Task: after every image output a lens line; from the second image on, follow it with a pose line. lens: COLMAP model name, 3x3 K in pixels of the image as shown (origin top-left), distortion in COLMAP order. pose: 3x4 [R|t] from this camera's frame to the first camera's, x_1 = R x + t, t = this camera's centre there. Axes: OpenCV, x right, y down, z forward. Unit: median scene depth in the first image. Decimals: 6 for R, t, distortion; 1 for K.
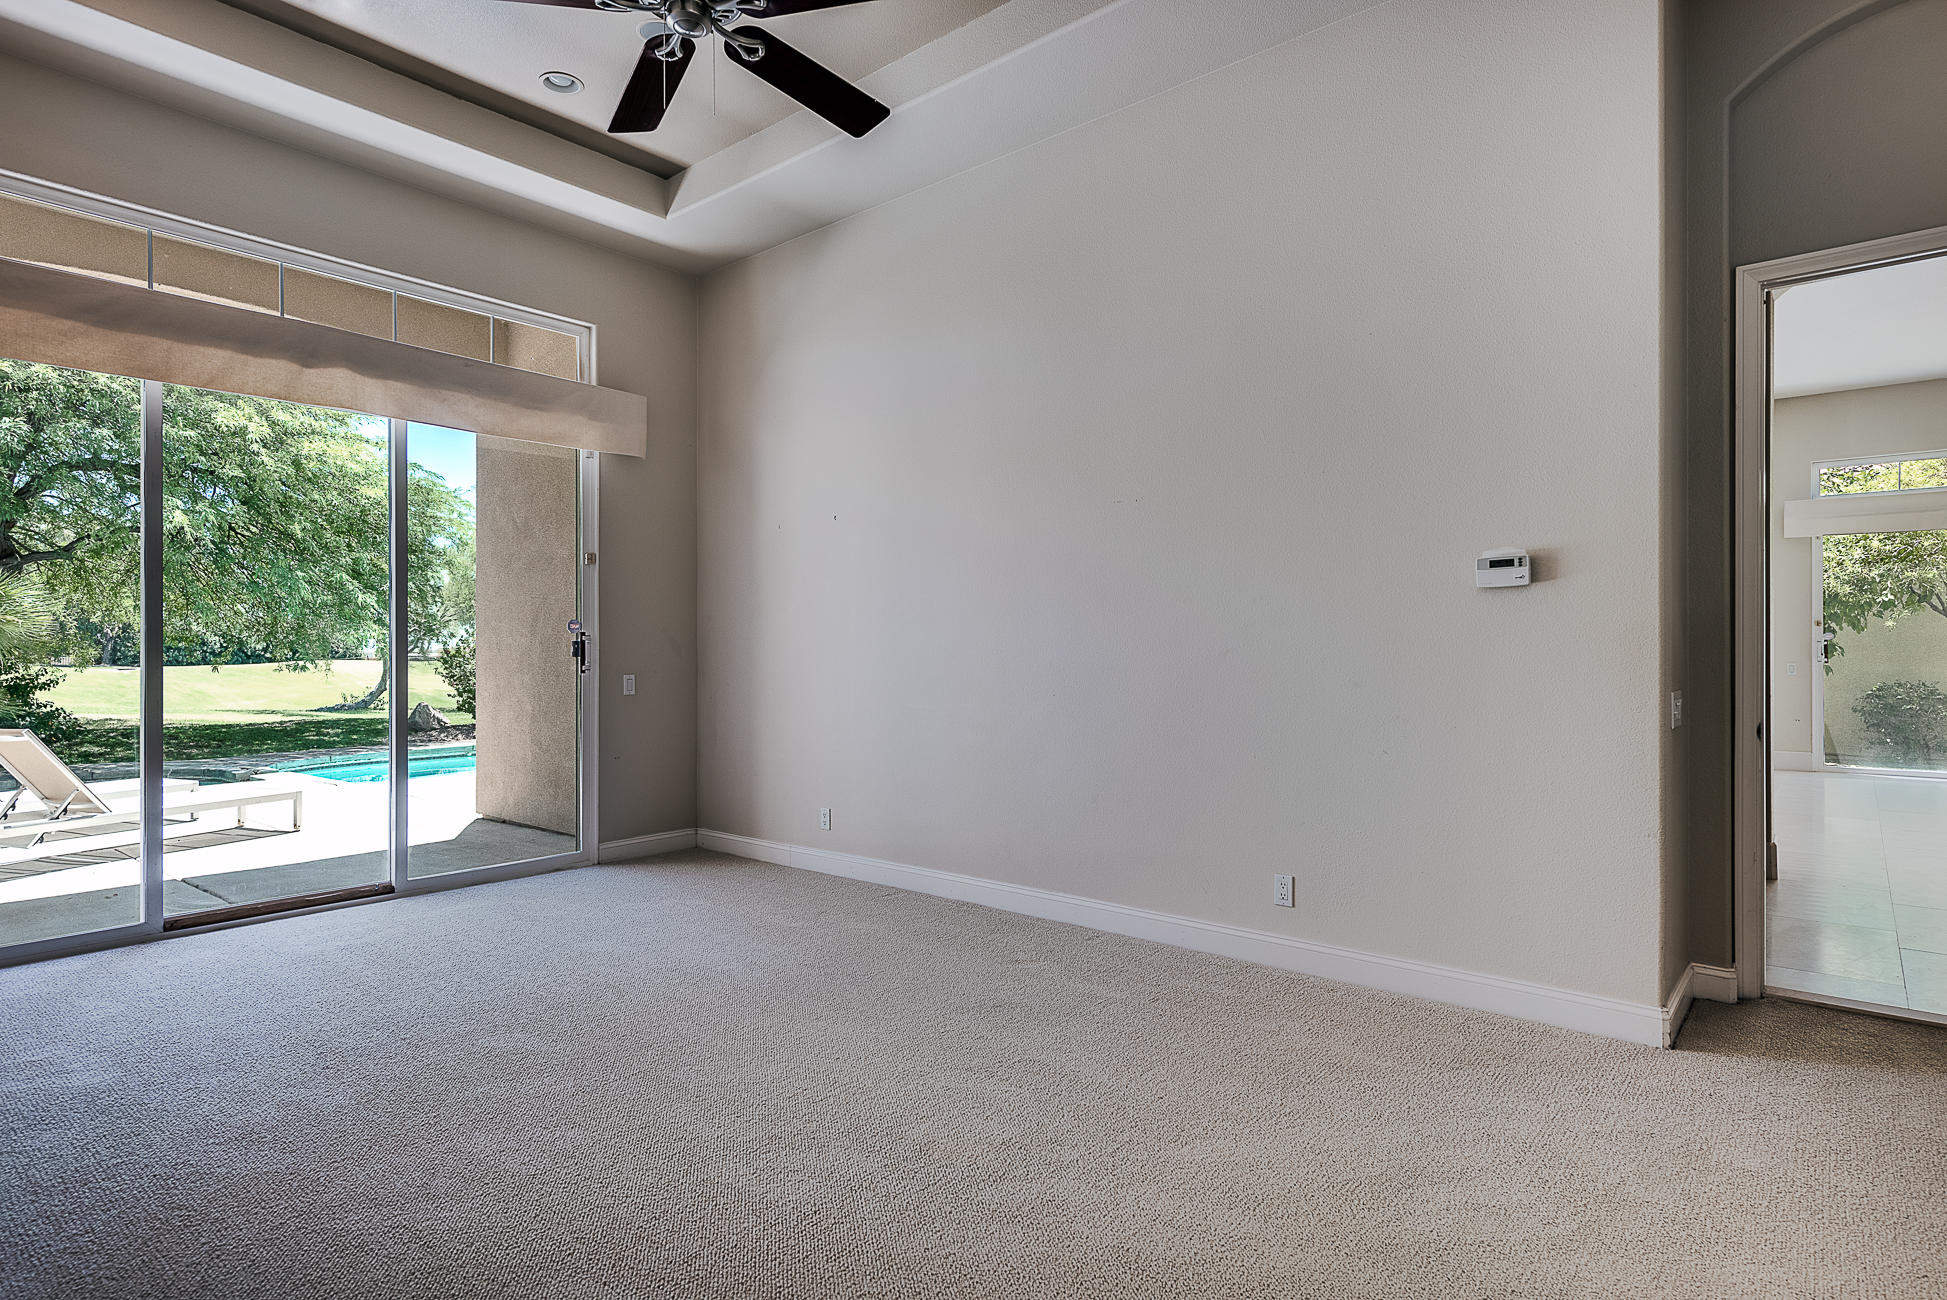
lens RADIAL K [[1042.5, 0, 978.8], [0, 1042.5, 656.5], [0, 0, 1]] dist [0.021050, 0.000698]
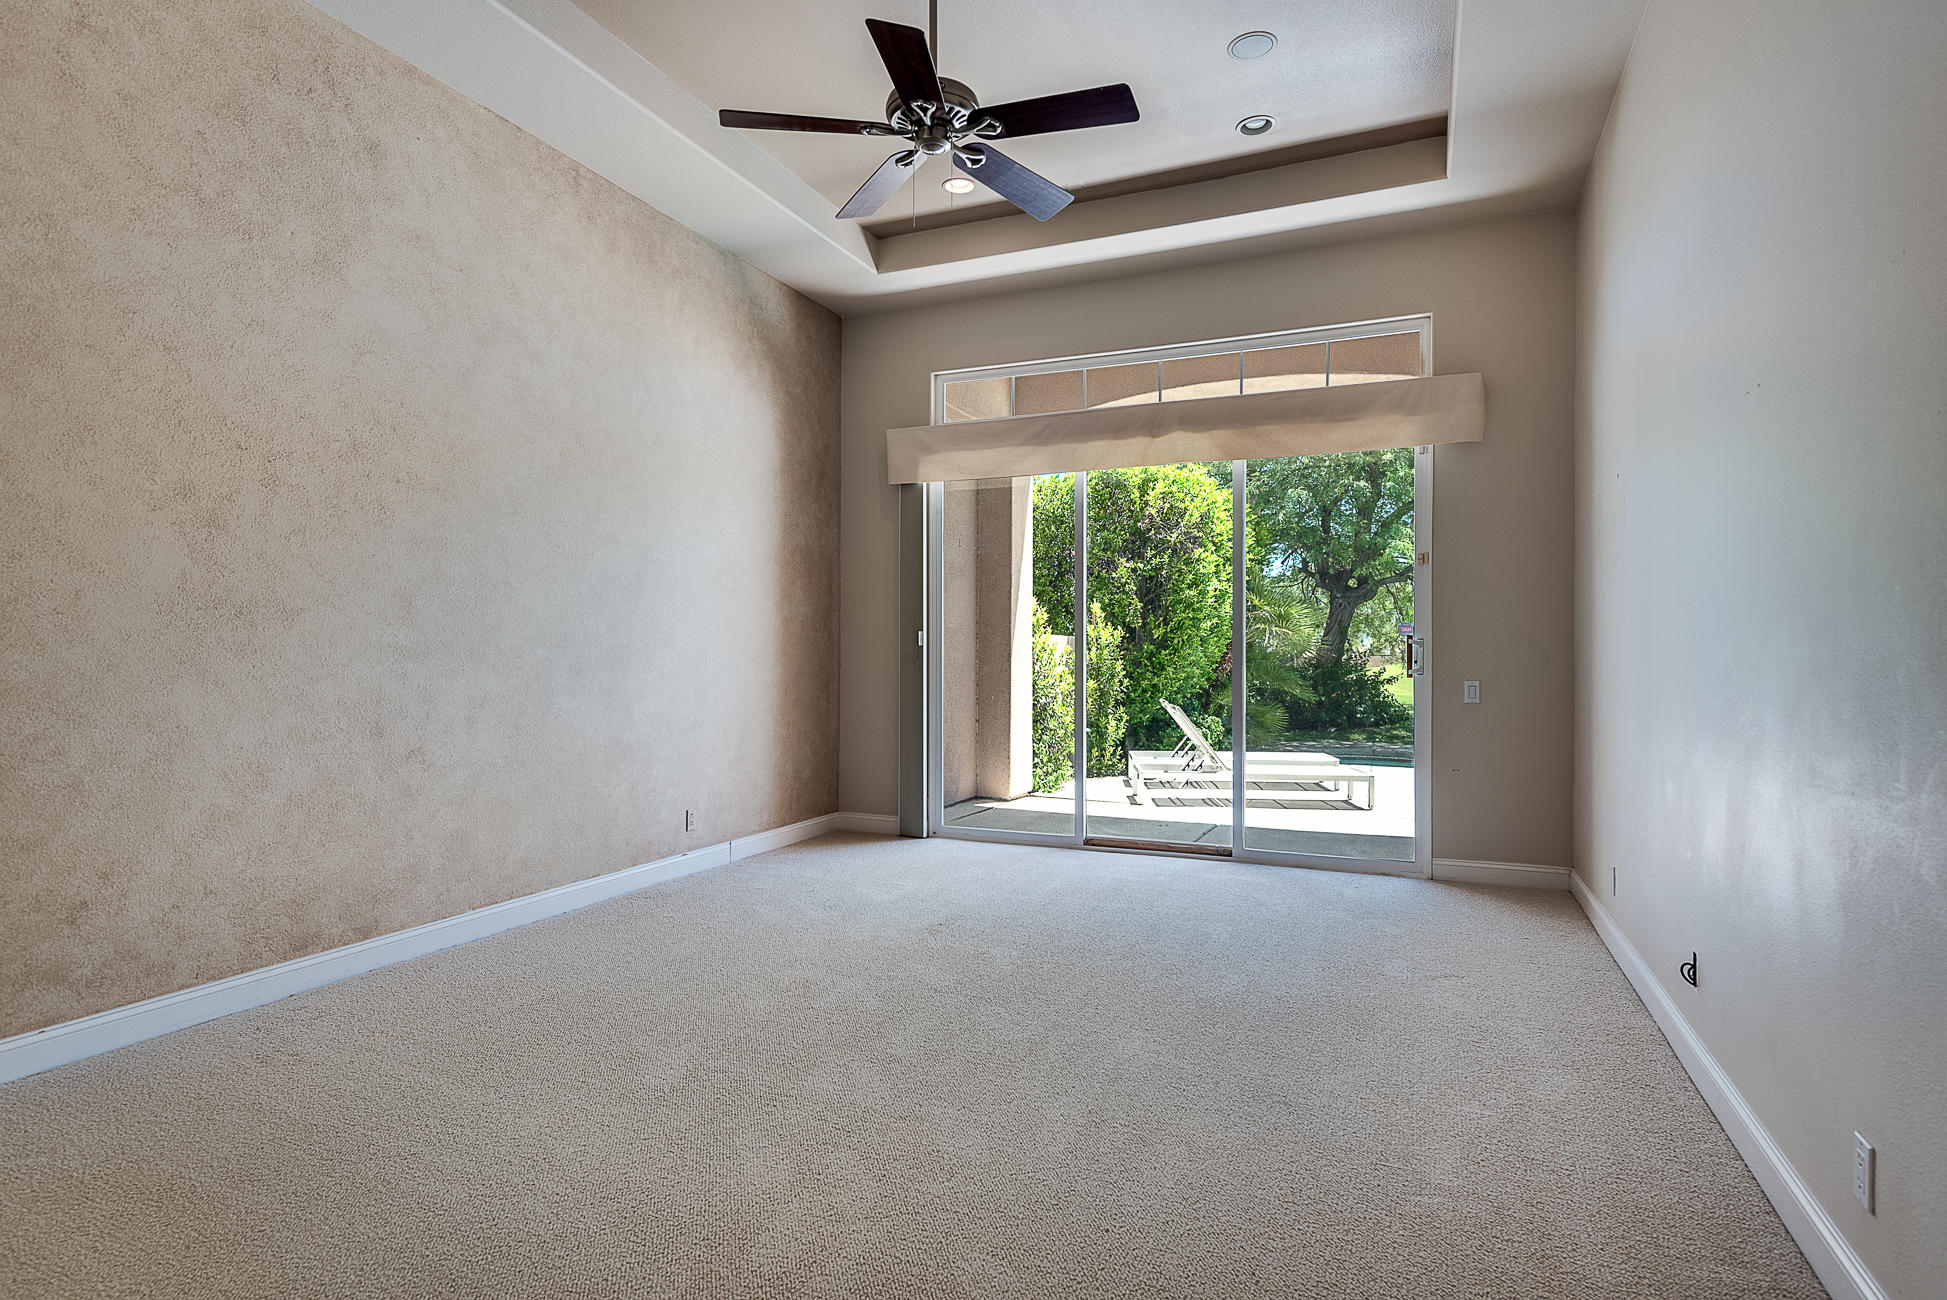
lens RADIAL K [[1038.5, 0, 973.5], [0, 1038.5, 650.0], [0, 0, 1]] dist [0.024662, -0.014220]
pose [[0.276585, -0.001475, -0.960988, 0.433264], [-0.008110, 0.999960, -0.003869, -0.002534], [0.960955, 0.008864, 0.276562, 0.338887]]
